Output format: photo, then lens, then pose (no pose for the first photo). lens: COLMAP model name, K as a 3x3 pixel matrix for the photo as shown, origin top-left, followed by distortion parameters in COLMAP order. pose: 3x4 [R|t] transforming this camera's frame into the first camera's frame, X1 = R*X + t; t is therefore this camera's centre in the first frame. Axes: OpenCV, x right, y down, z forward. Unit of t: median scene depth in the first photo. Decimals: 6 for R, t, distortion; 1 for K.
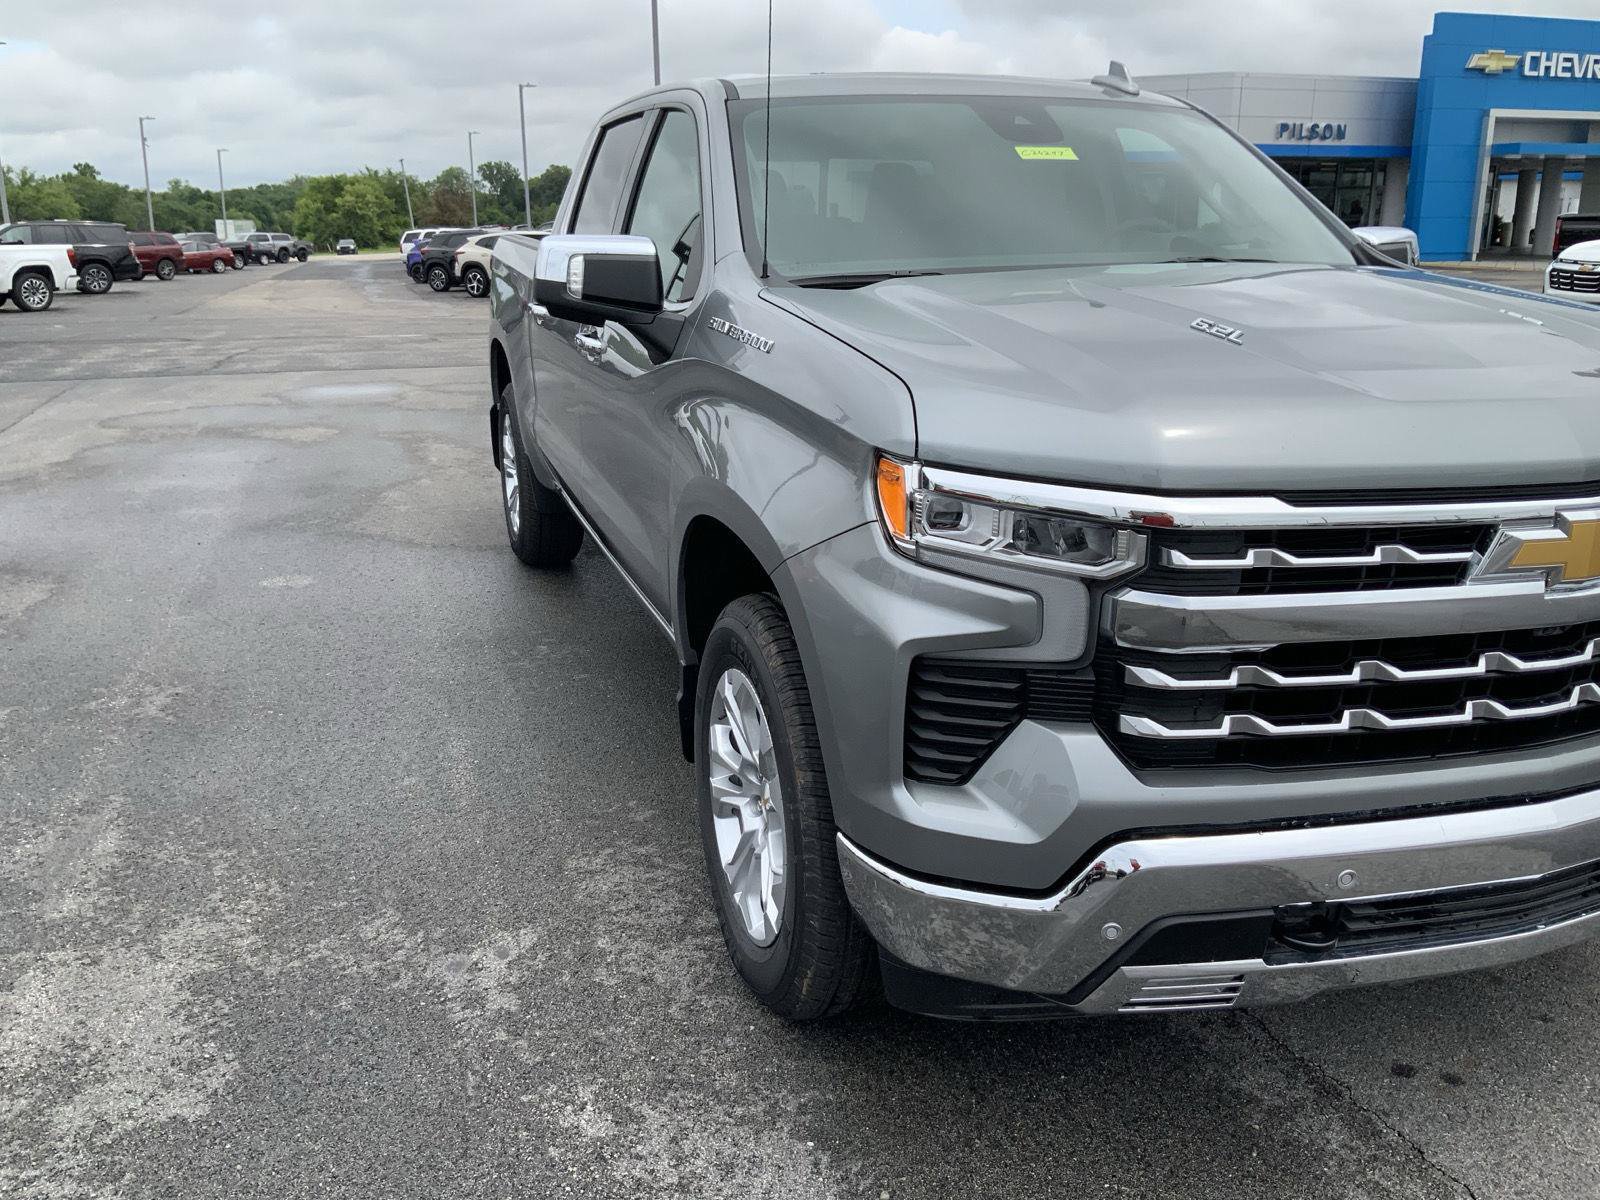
lens RADIAL K [[1326.9, 0, 798.9], [0, 1326.9, 607.5], [0, 0, 1]] dist [0.091676, -0.138467]
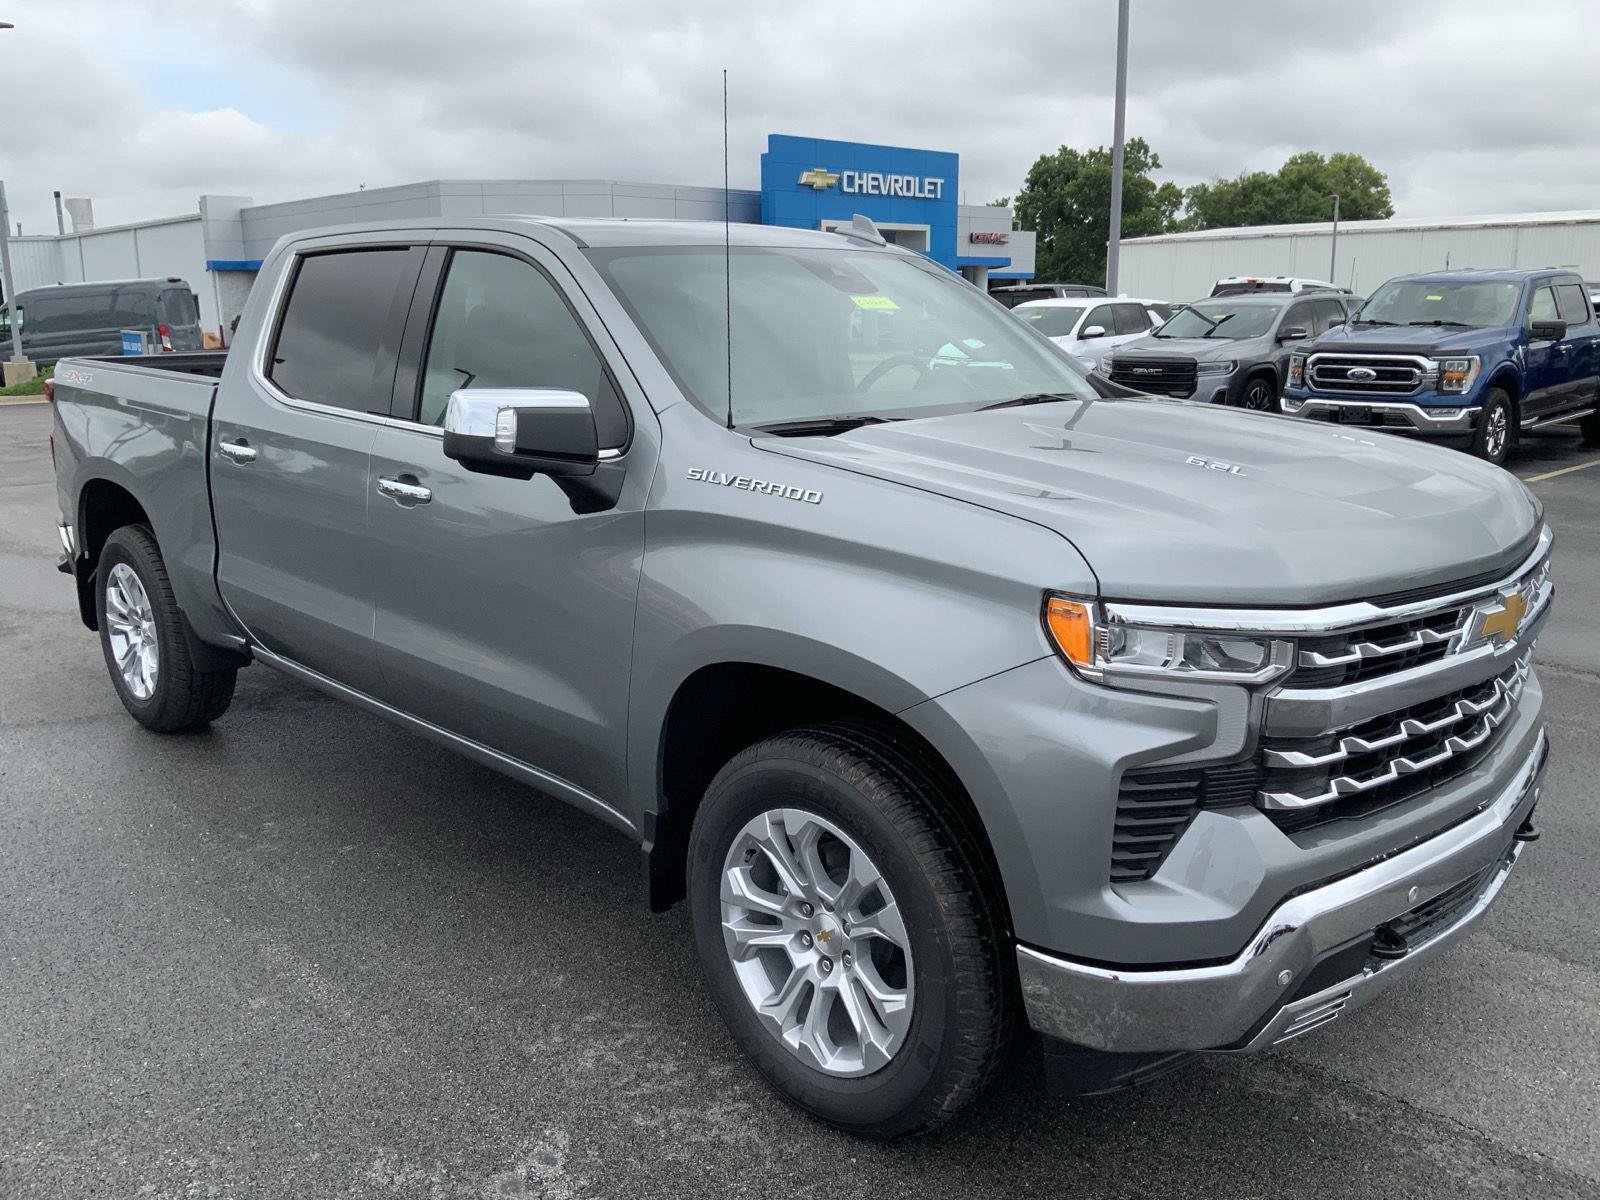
lens RADIAL K [[1332.7, 0, 800.0], [0, 1332.7, 600.0], [0, 0, 1]] dist [0.062412, -0.124921]
pose [[0.896134, -0.097736, 0.432888, -0.617858], [0.127033, 0.991124, -0.039201, -0.094751], [-0.425215, 0.090120, 0.900595, 0.081661]]
